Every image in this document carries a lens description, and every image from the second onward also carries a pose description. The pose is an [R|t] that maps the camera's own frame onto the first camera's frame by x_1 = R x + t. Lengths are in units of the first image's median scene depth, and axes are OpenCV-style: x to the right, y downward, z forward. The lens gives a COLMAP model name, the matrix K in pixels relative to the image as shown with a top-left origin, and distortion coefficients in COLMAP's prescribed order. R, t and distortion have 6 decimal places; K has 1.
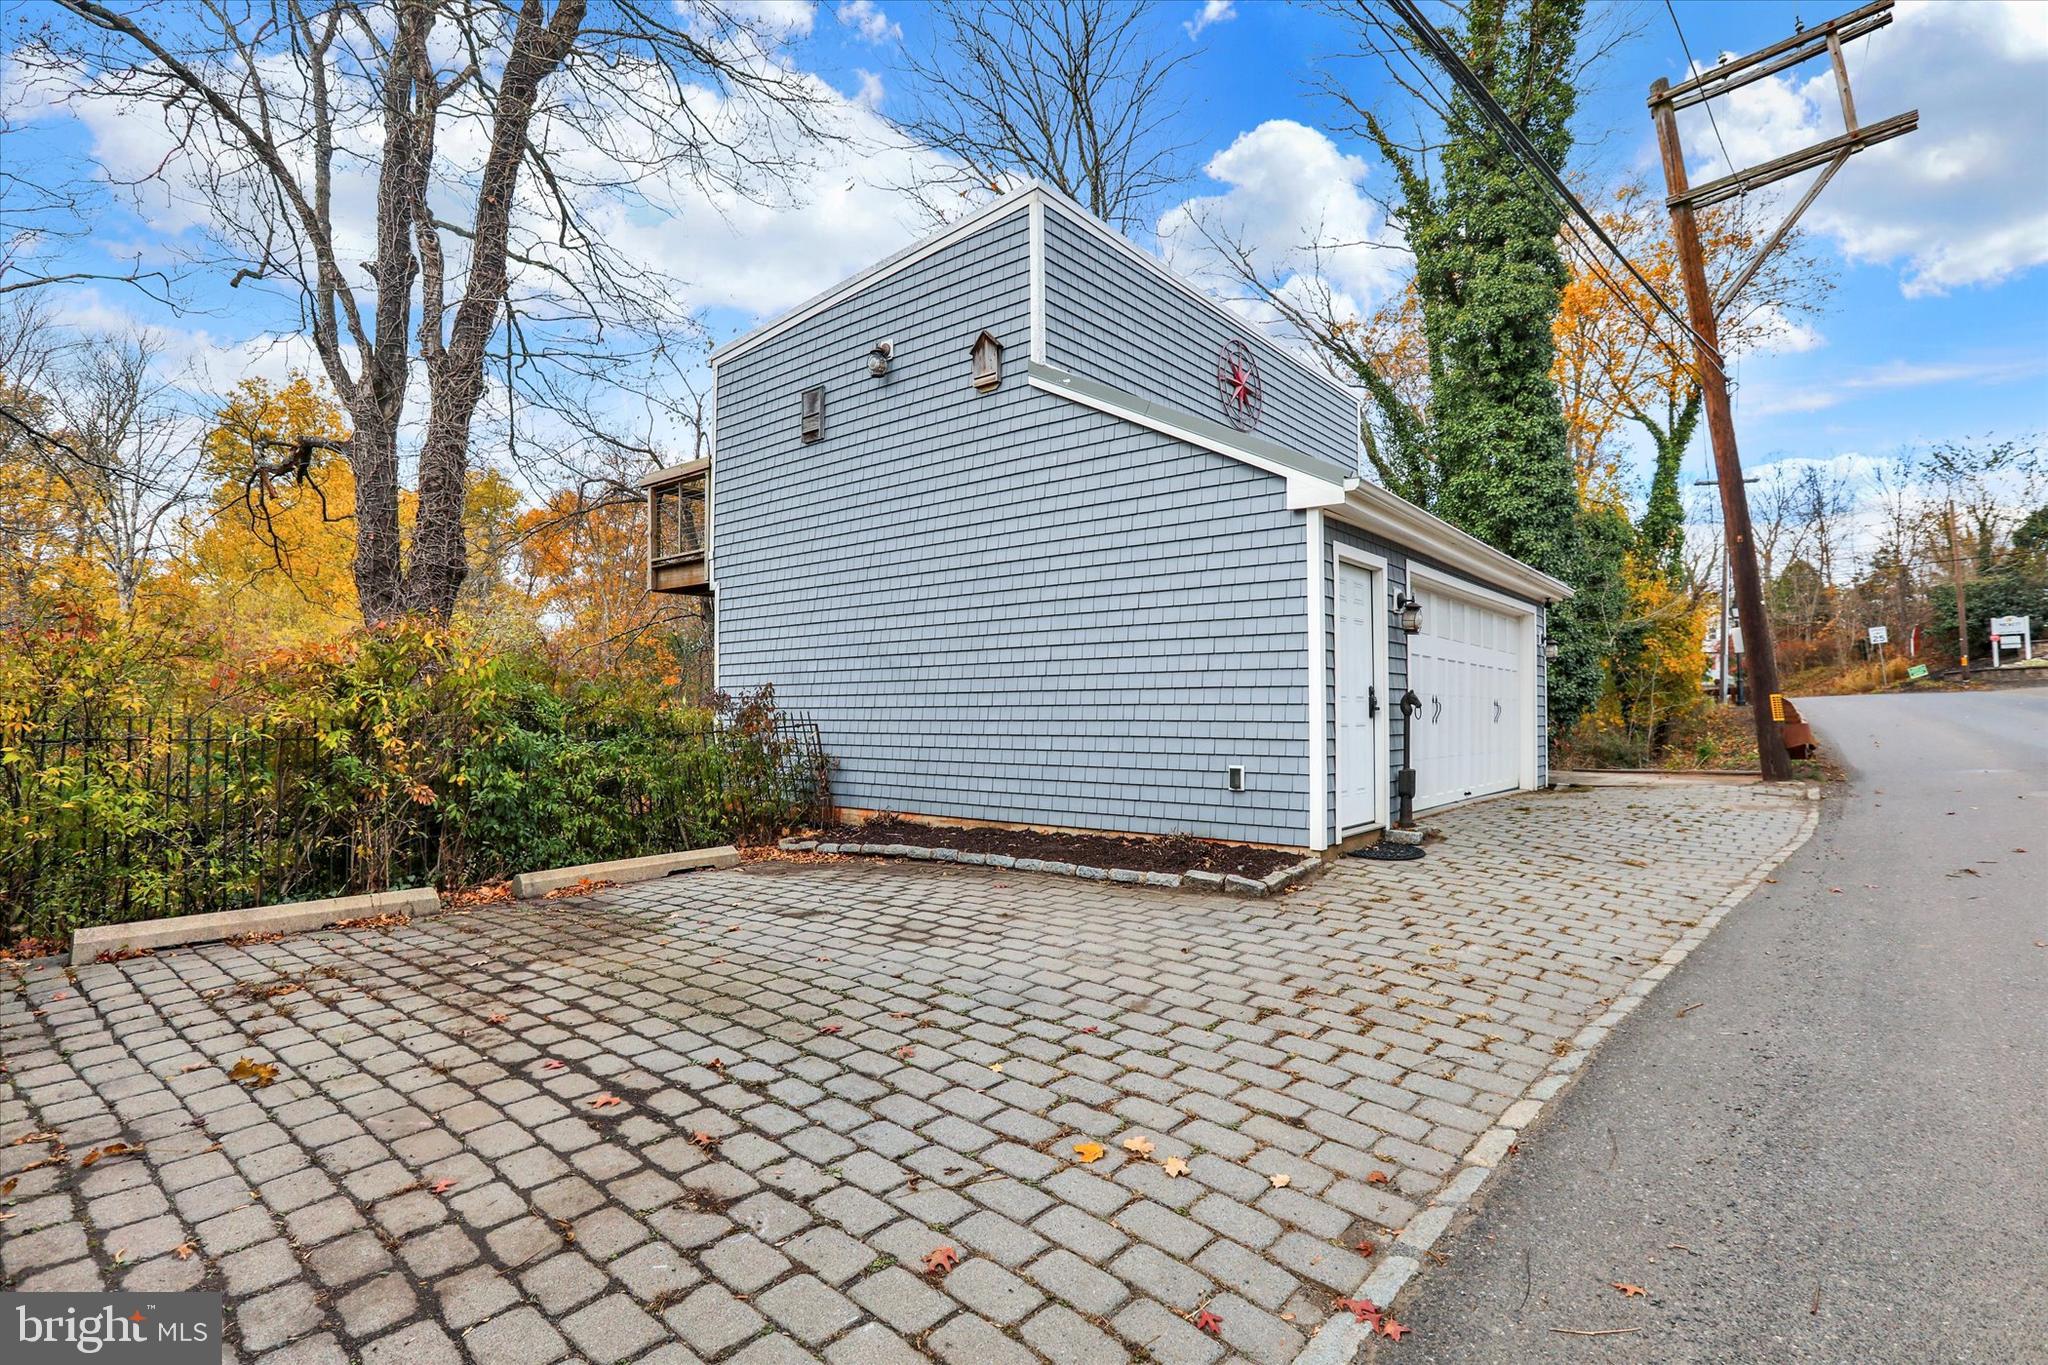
lens RADIAL K [[954.0, 0, 1032.1], [0, 954.0, 698.1], [0, 0, 1]] dist [-0.037249, 0.008719]
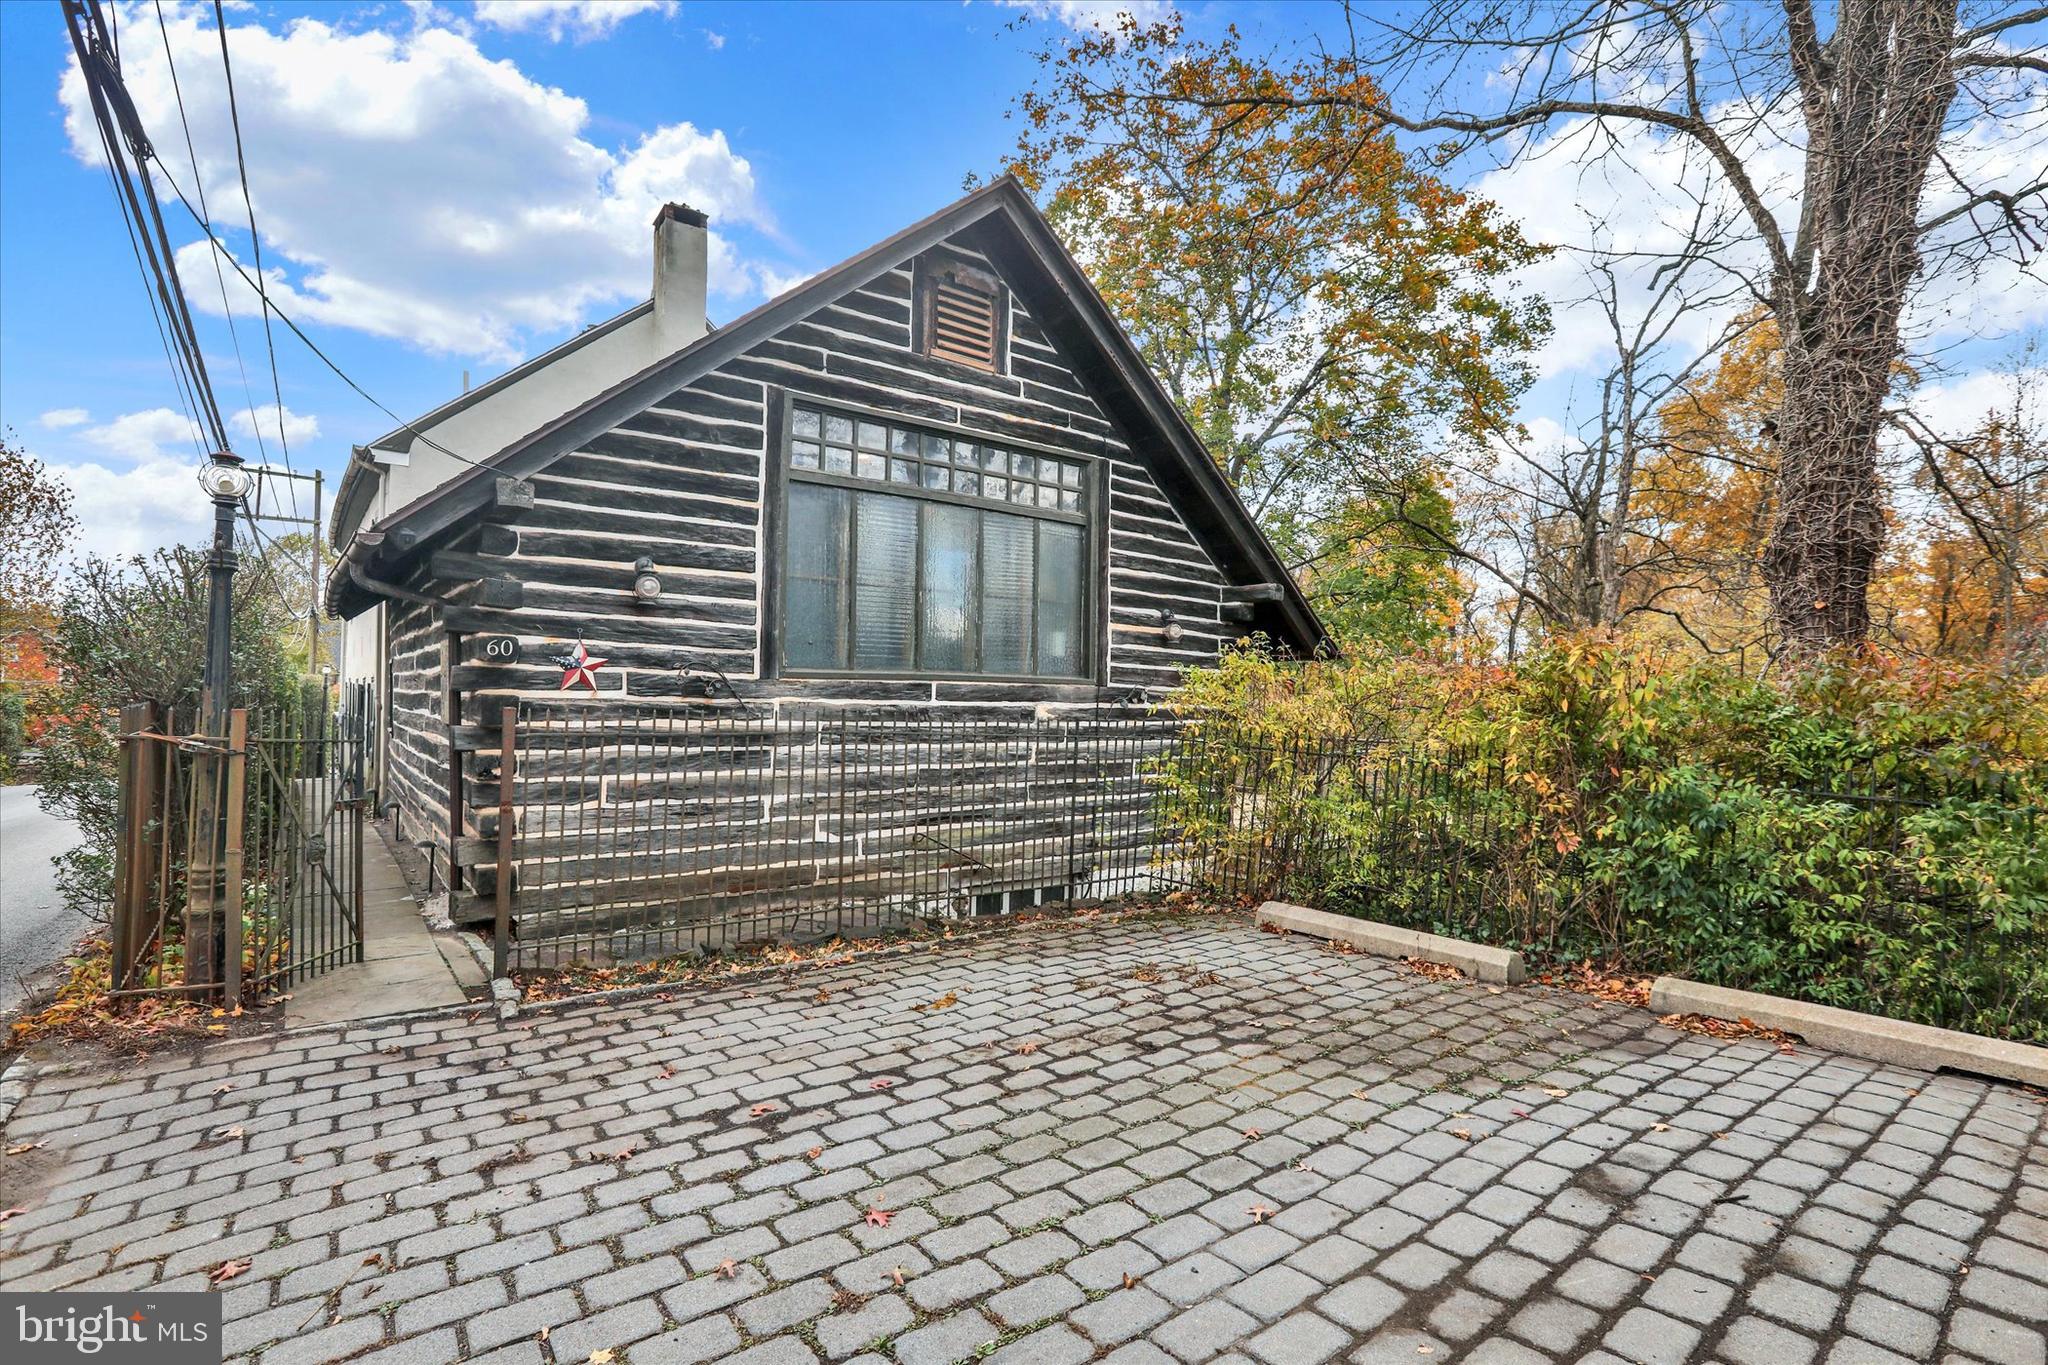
lens RADIAL K [[954.0, 0, 1034.4], [0, 954.0, 687.9], [0, 0, 1]] dist [-0.037249, 0.008719]
pose [[-0.203761, -0.022113, -0.978771, 0.450776], [-0.002365, 0.999753, -0.022095, -0.026210], [0.979018, -0.002188, -0.203763, 1.247614]]
